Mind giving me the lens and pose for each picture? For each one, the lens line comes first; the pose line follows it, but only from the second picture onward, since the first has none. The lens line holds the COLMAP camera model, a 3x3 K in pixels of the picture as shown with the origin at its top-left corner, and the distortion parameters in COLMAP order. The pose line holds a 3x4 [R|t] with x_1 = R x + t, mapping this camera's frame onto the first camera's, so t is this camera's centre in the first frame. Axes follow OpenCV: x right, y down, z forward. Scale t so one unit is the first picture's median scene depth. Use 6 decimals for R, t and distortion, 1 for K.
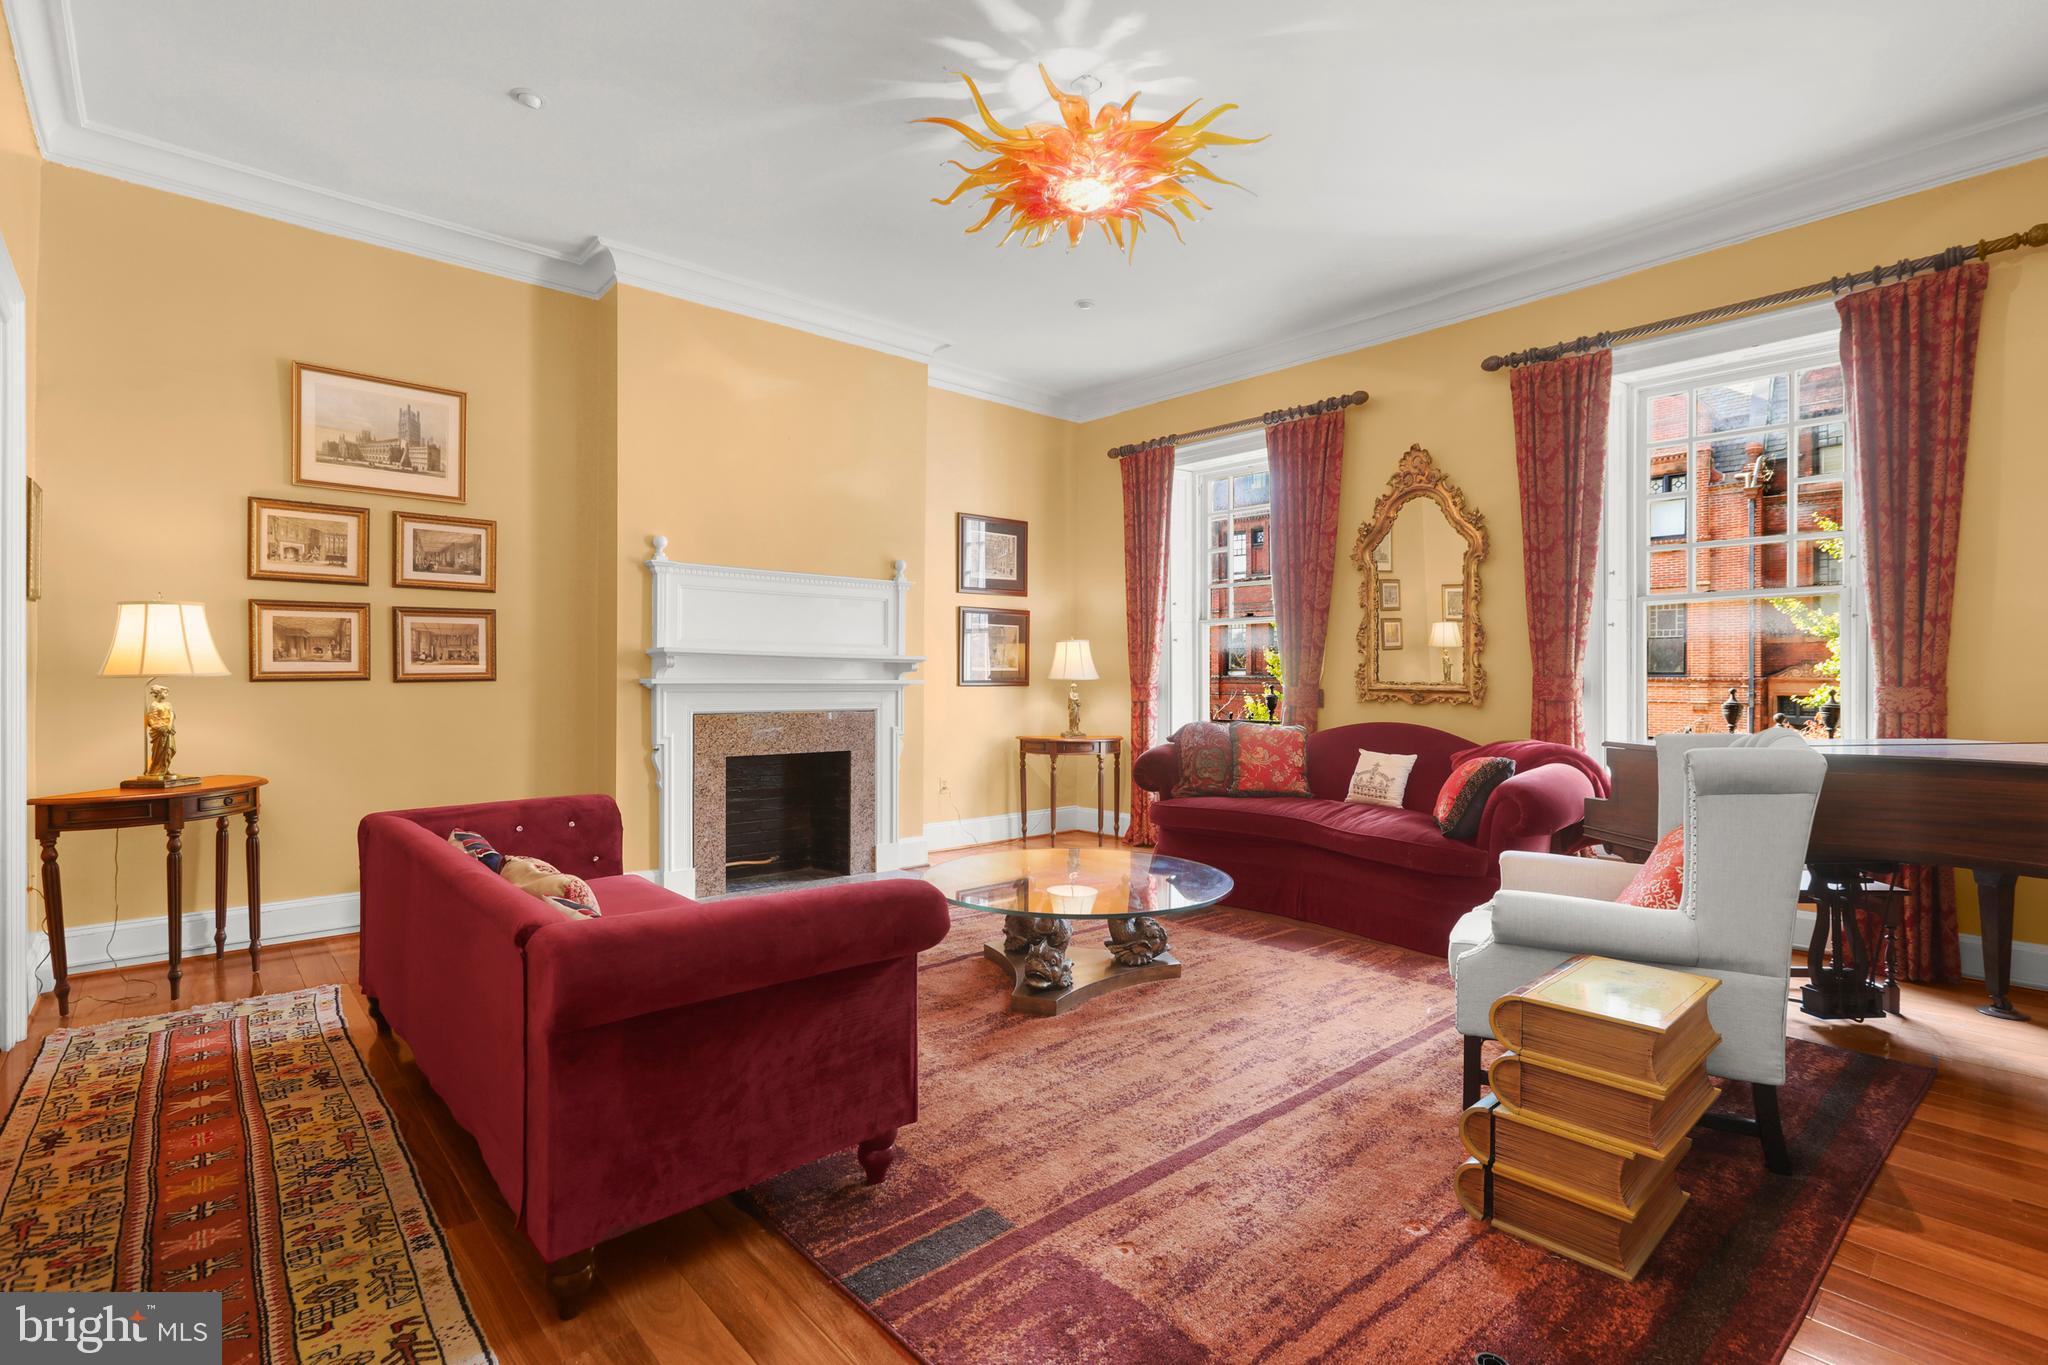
lens RADIAL K [[930.1, 0, 1024.0], [0, 930.1, 682.5], [0, 0, 1]] dist [-0.000024, 0.000233]
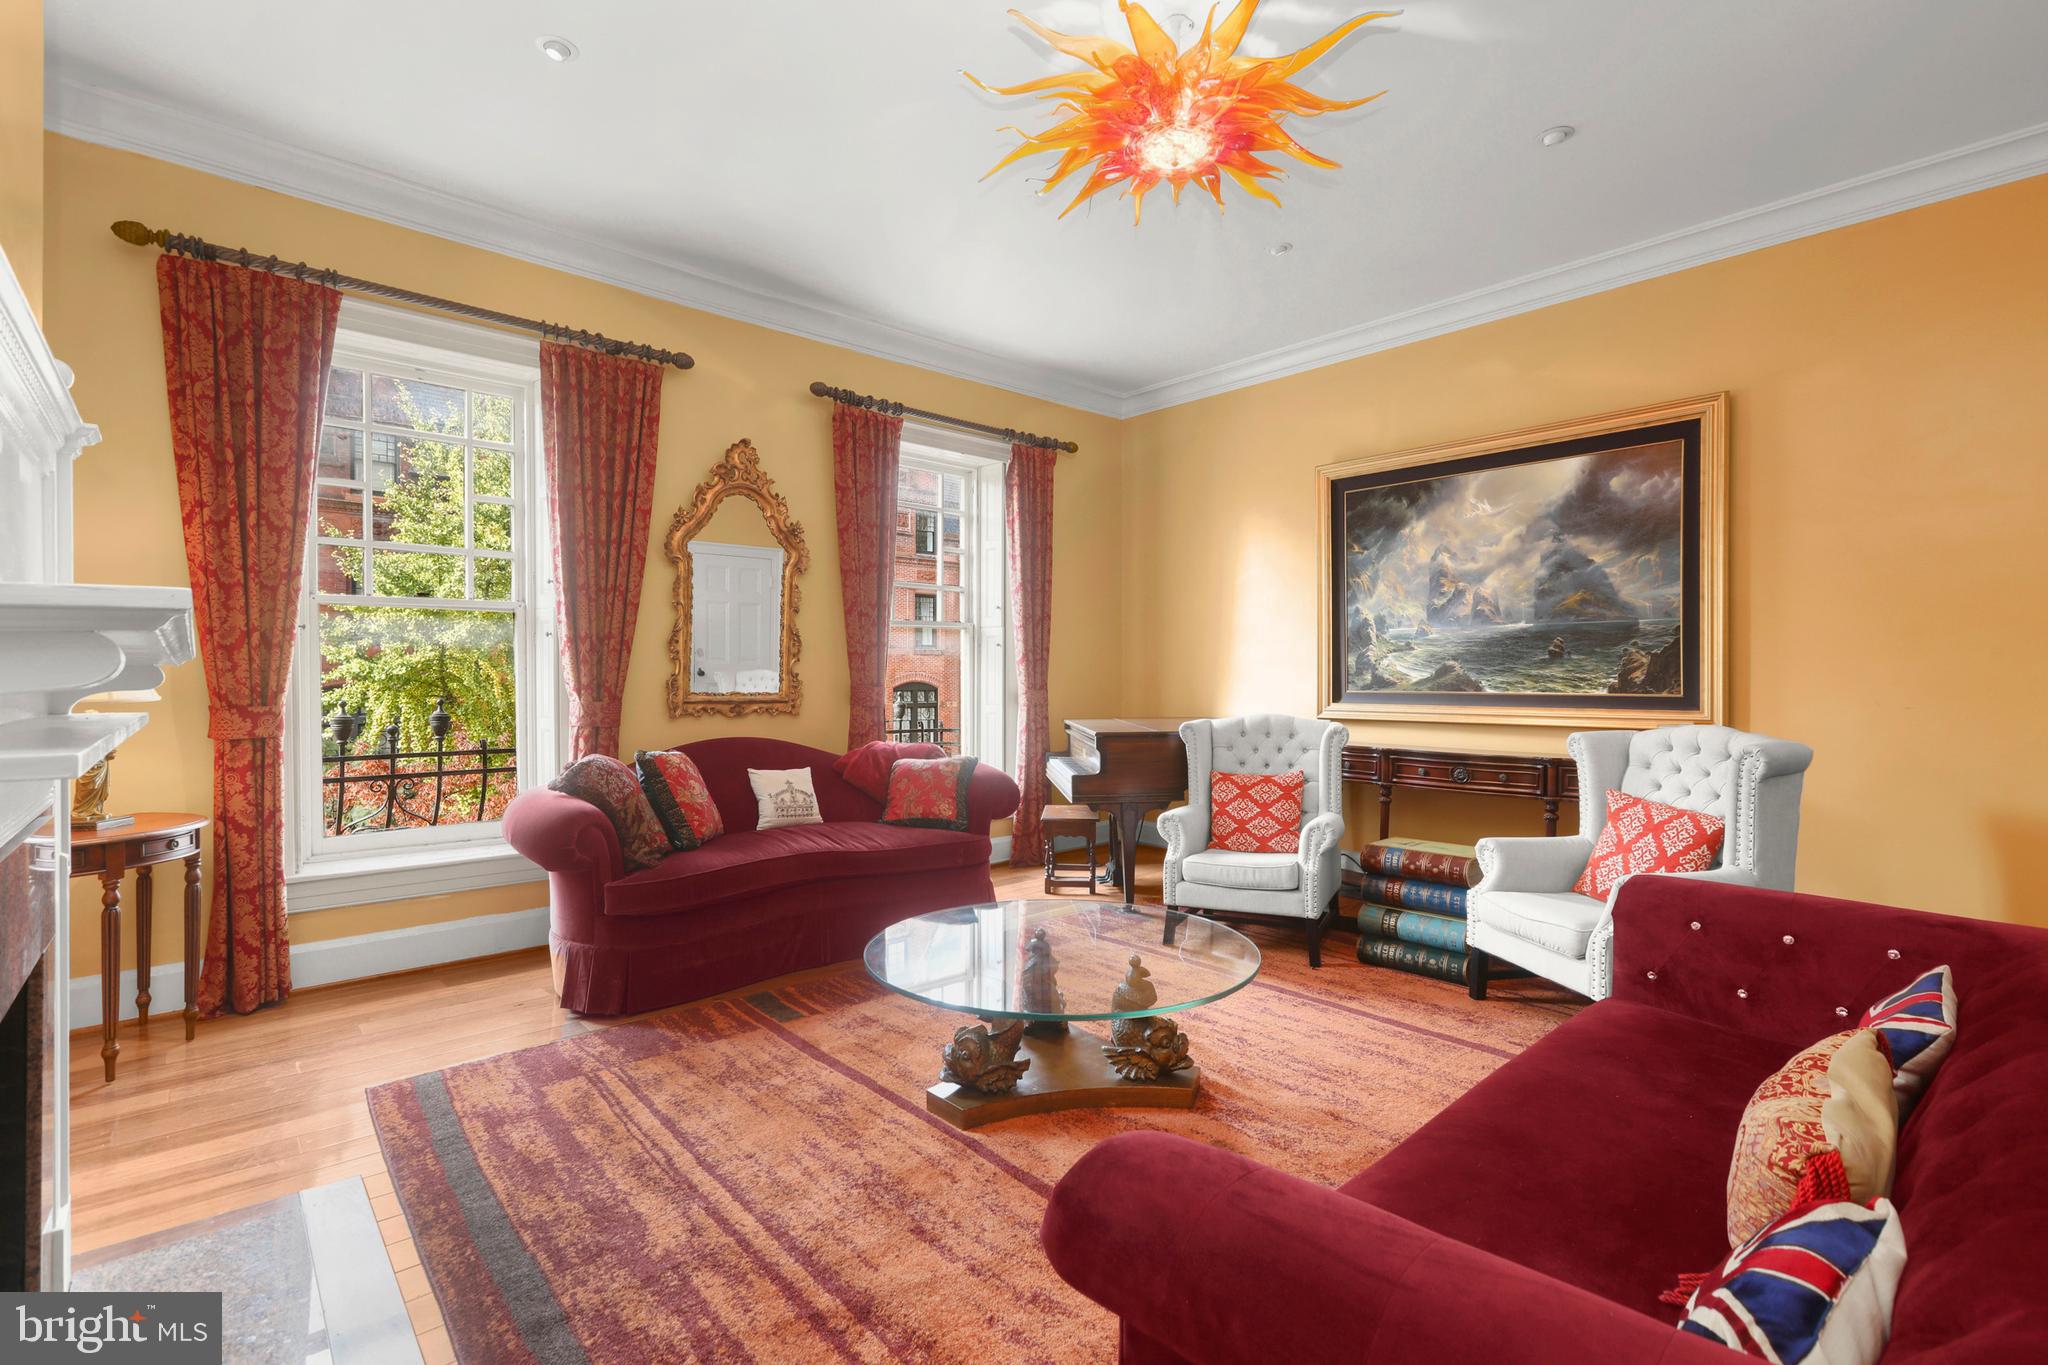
lens RADIAL K [[978.8, 0, 1024.0], [0, 978.8, 682.5], [0, 0, 1]] dist [0.001159, 0.000001]
pose [[0.022611, -0.008345, 0.999710, -0.256197], [-0.005437, 0.999949, 0.008470, -0.009515], [-0.999730, -0.005627, 0.022565, 0.317778]]
